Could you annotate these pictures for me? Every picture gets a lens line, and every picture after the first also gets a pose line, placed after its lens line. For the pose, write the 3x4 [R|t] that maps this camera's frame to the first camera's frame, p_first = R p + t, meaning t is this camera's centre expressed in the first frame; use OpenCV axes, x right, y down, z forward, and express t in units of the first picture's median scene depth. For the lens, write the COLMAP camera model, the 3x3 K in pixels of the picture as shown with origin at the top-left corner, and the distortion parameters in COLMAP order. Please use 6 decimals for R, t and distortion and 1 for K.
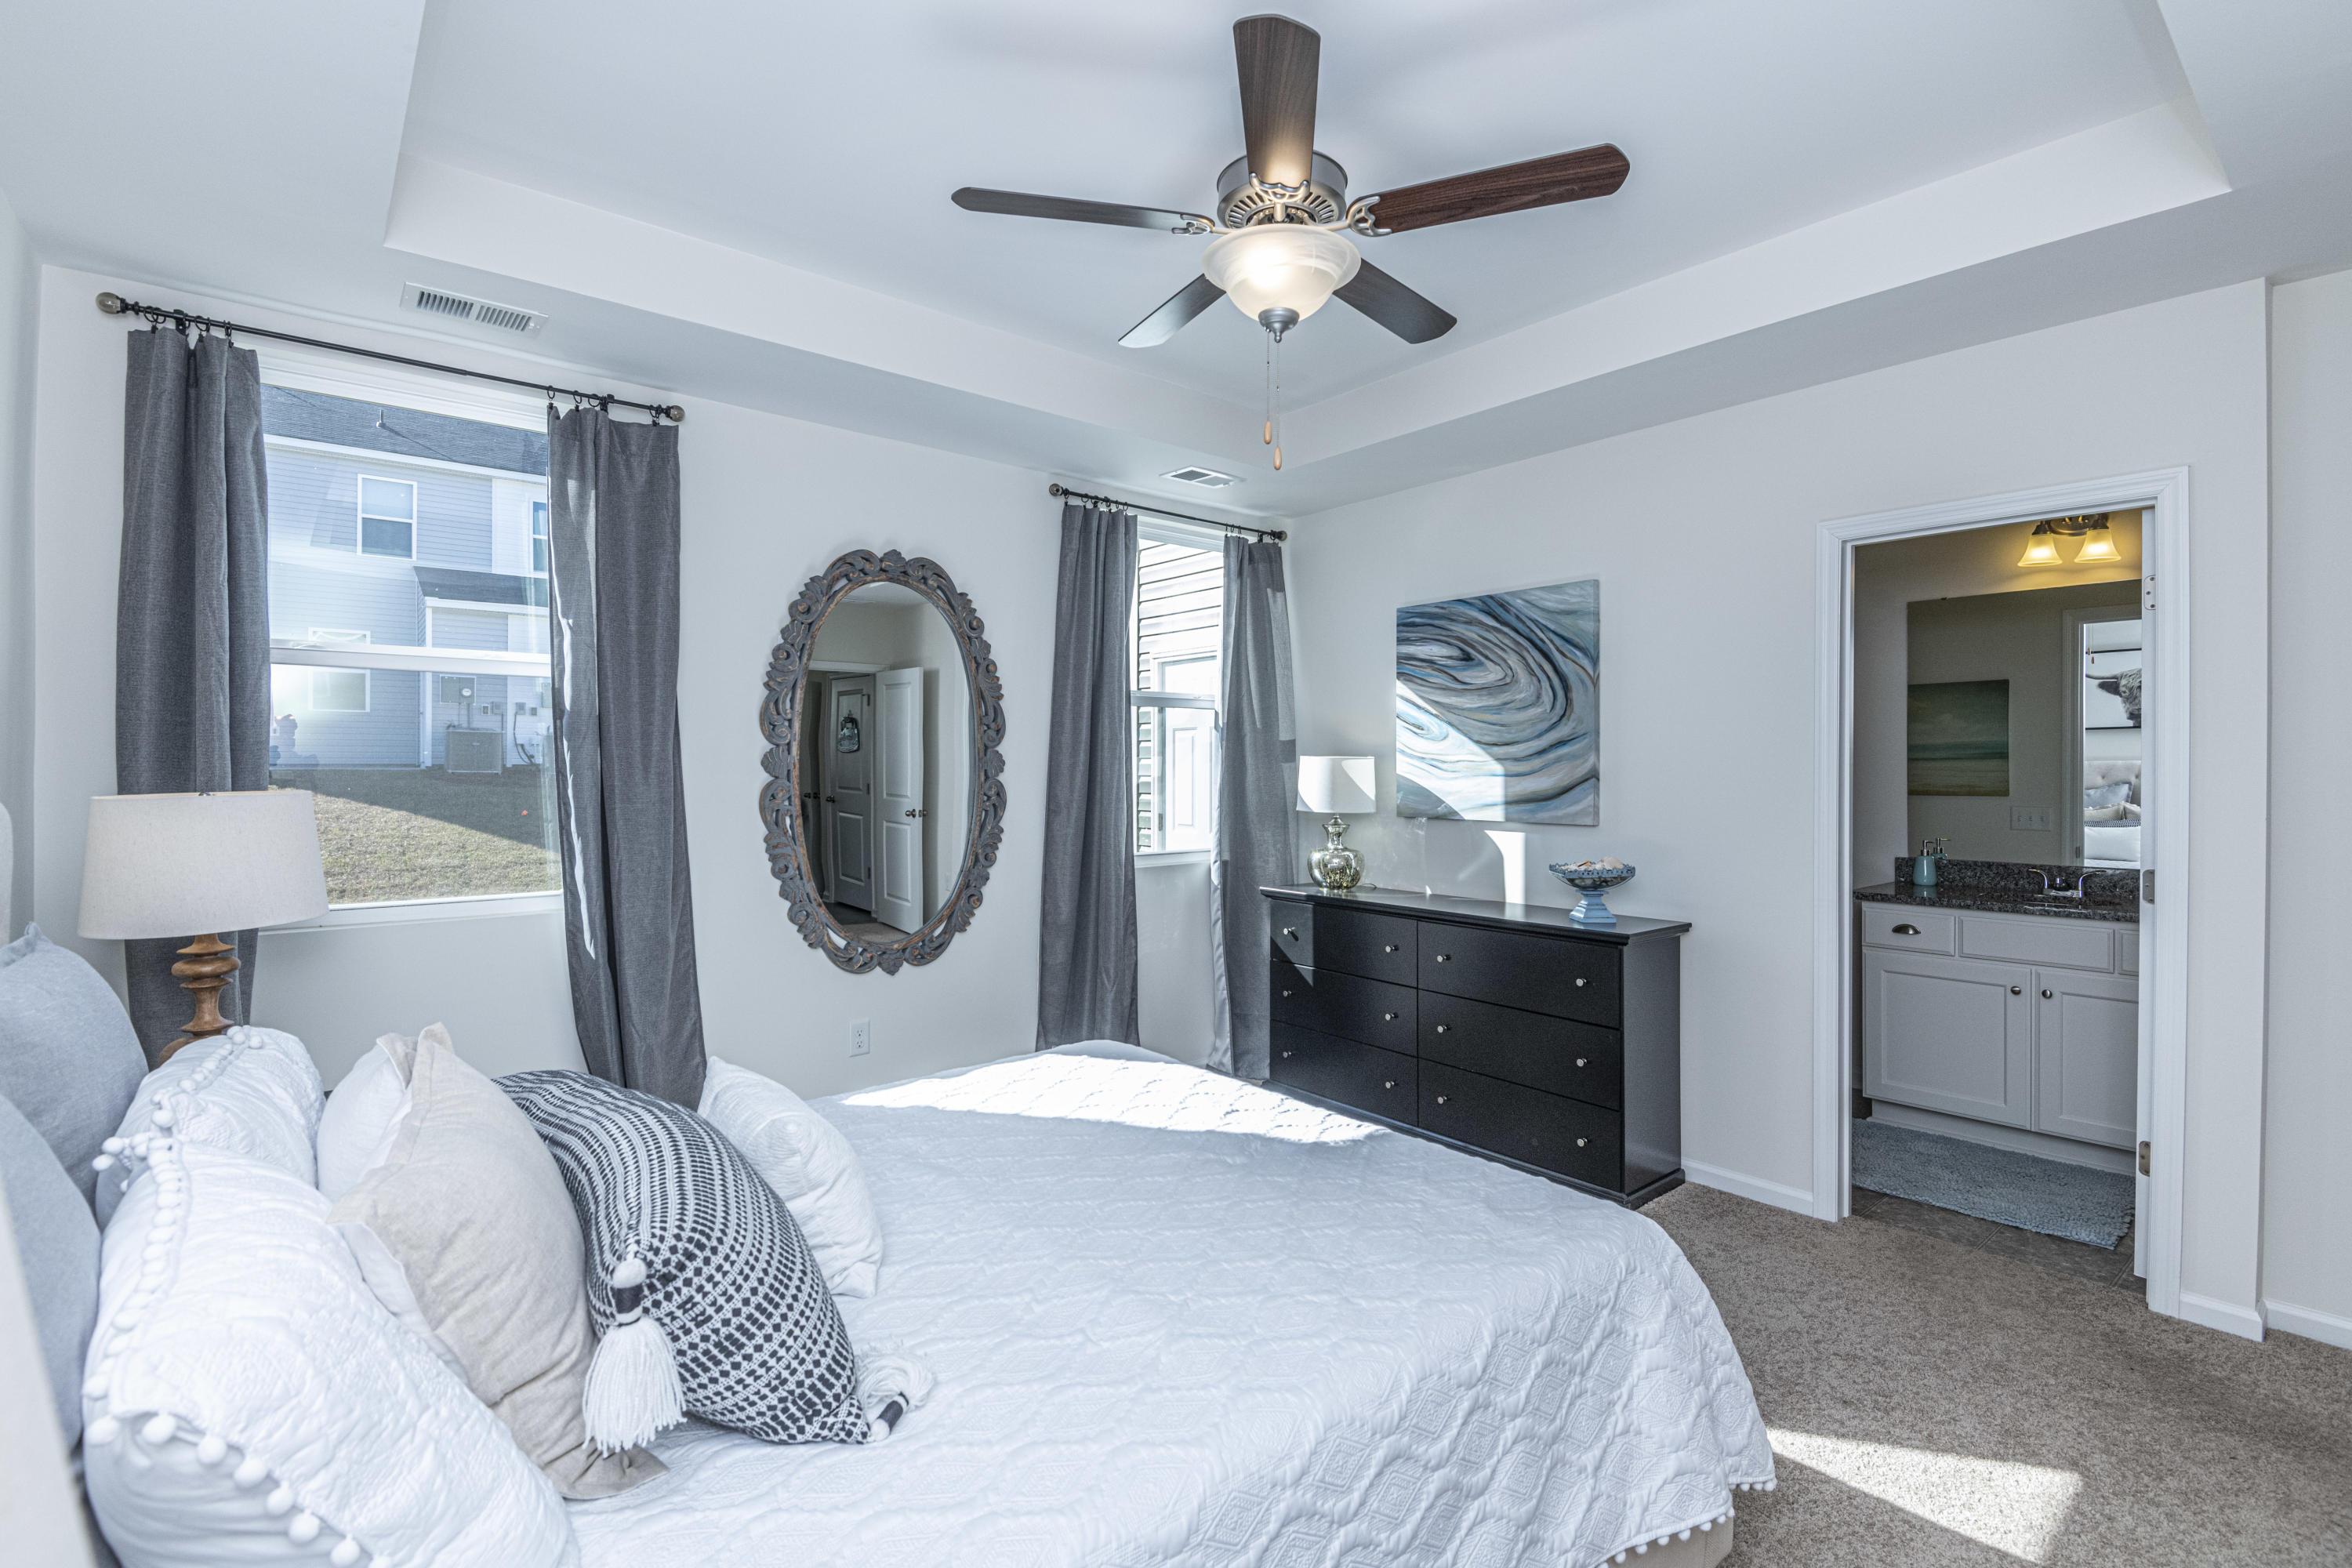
lens RADIAL K [[1057.5, 0, 1186.6], [0, 1057.5, 771.6], [0, 0, 1]] dist [0.019329, -0.019918]
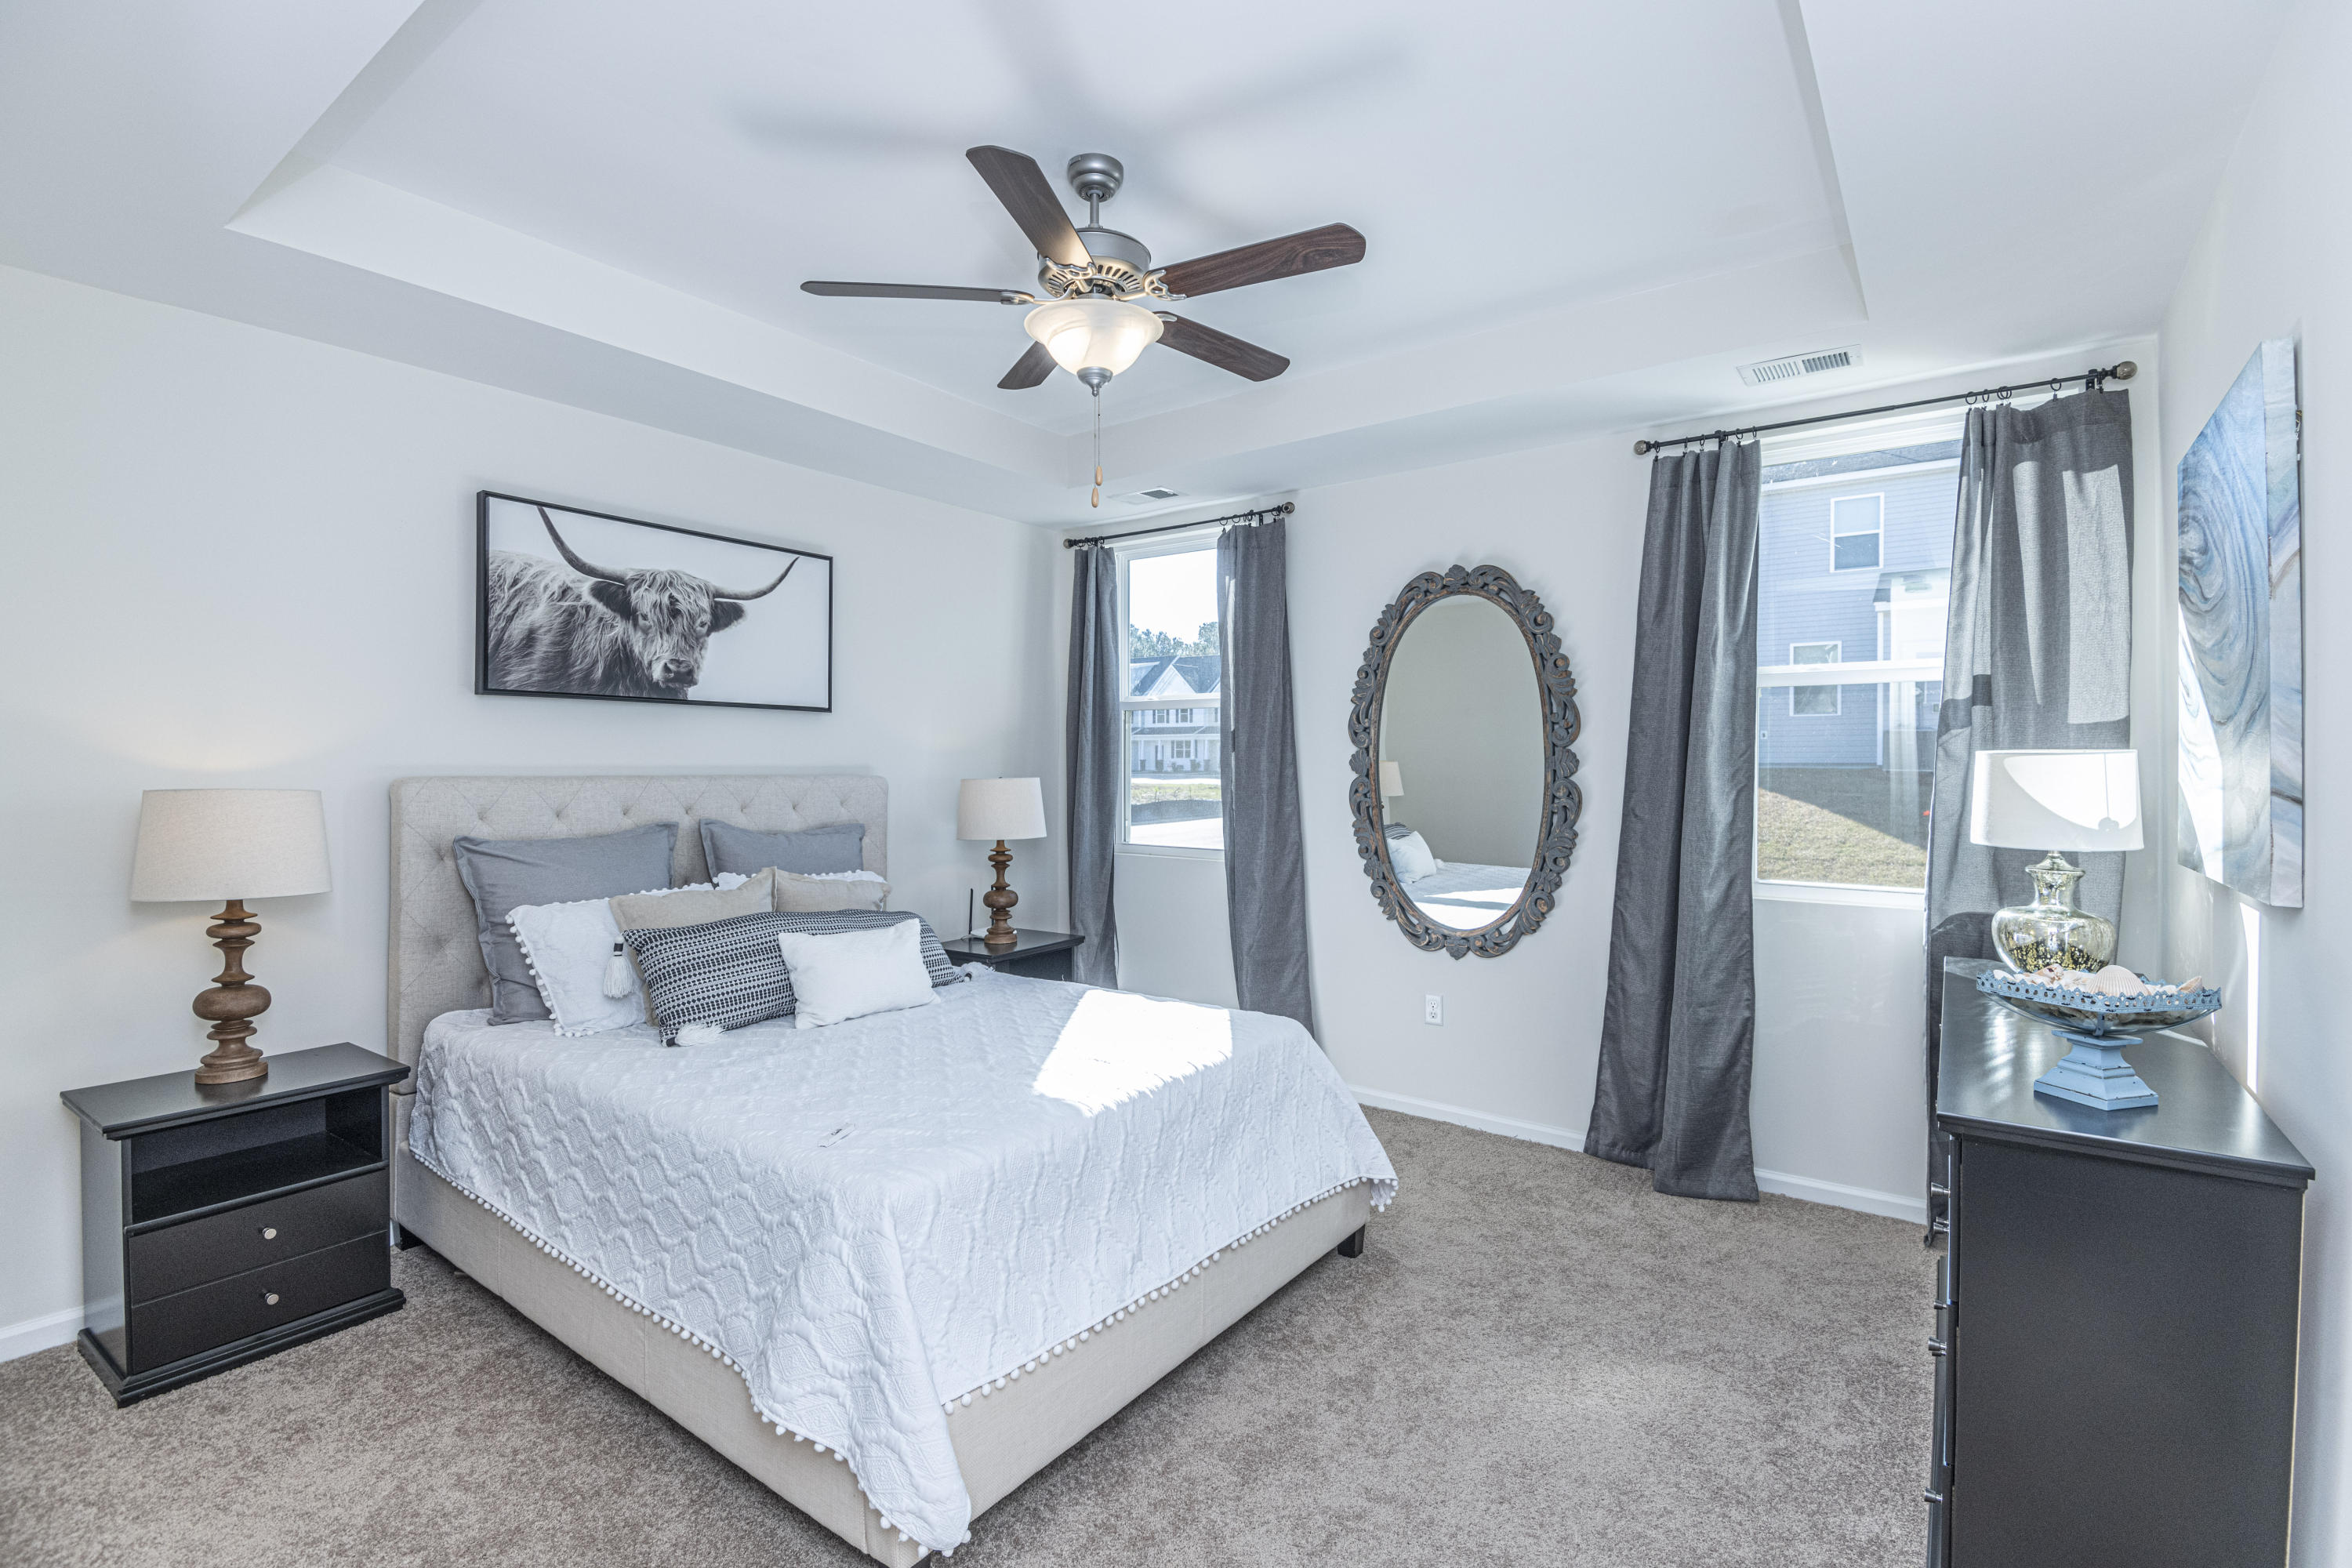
lens RADIAL K [[1057.5, 0, 1187.9], [0, 1057.5, 781.1], [0, 0, 1]] dist [0.019329, -0.019918]
pose [[0.239075, 0.015410, -0.970879, 0.659544], [-0.004908, 0.999880, 0.014661, -0.003750], [0.970989, 0.001260, 0.239122, 0.446872]]
